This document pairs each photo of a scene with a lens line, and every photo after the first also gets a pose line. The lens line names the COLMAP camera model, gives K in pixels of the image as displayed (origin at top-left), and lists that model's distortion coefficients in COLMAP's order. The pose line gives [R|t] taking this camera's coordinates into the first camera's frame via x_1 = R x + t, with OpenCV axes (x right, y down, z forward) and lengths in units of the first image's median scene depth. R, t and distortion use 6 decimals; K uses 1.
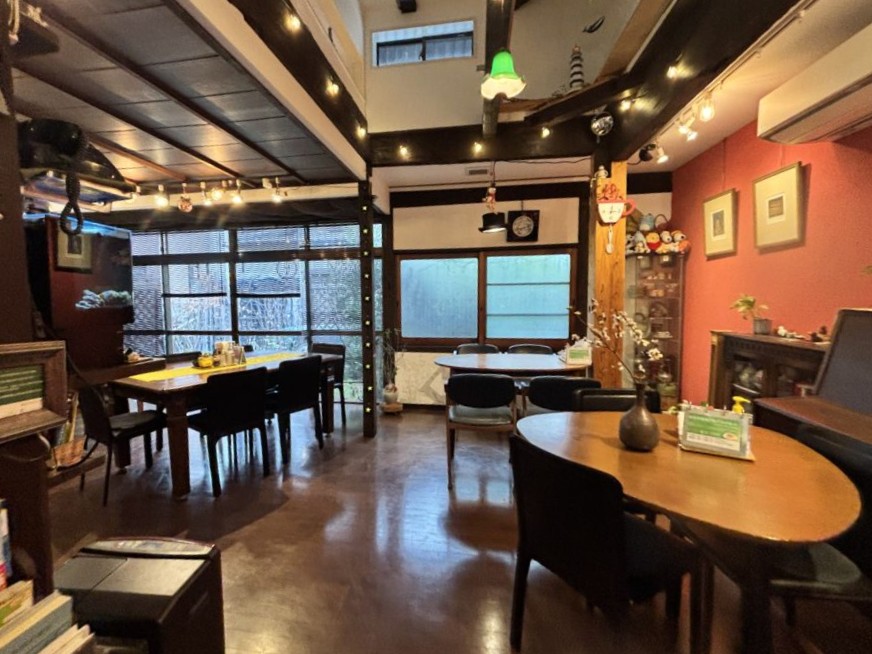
lens RADIAL K [[387.7, 0, 428.6], [0, 387.7, 321.5], [0, 0, 1]] dist [0.004289, 0.000313]
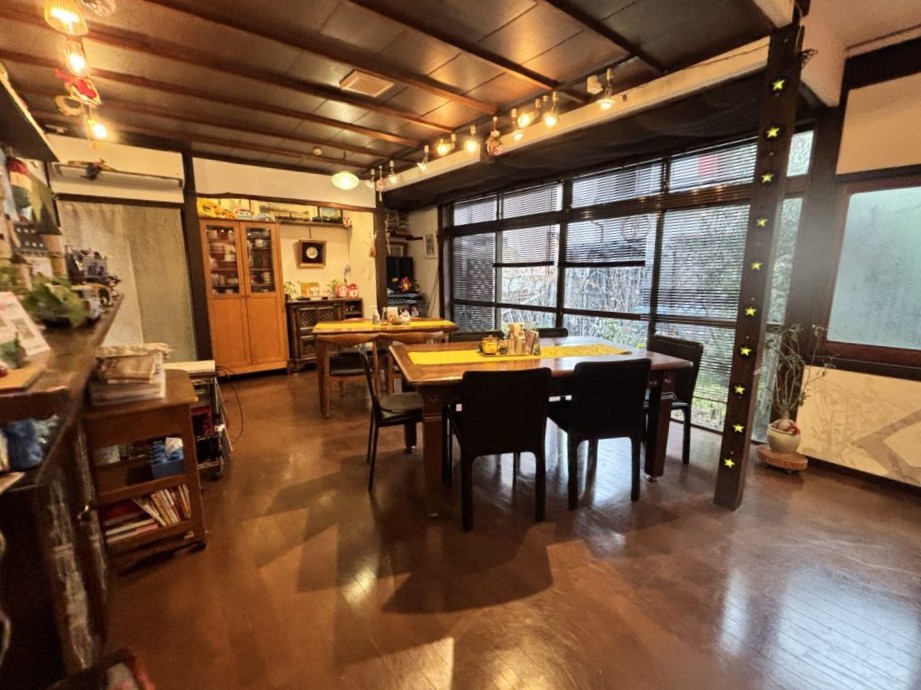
lens RADIAL K [[408.0, 0, 456.5], [0, 408.0, 344.3], [0, 0, 1]] dist [0.005504, 0.001808]
pose [[0.698793, 0.132947, -0.702861, -0.027971], [-0.052017, 0.989420, 0.135434, -0.005804], [0.713430, -0.058079, 0.698315, 0.237553]]
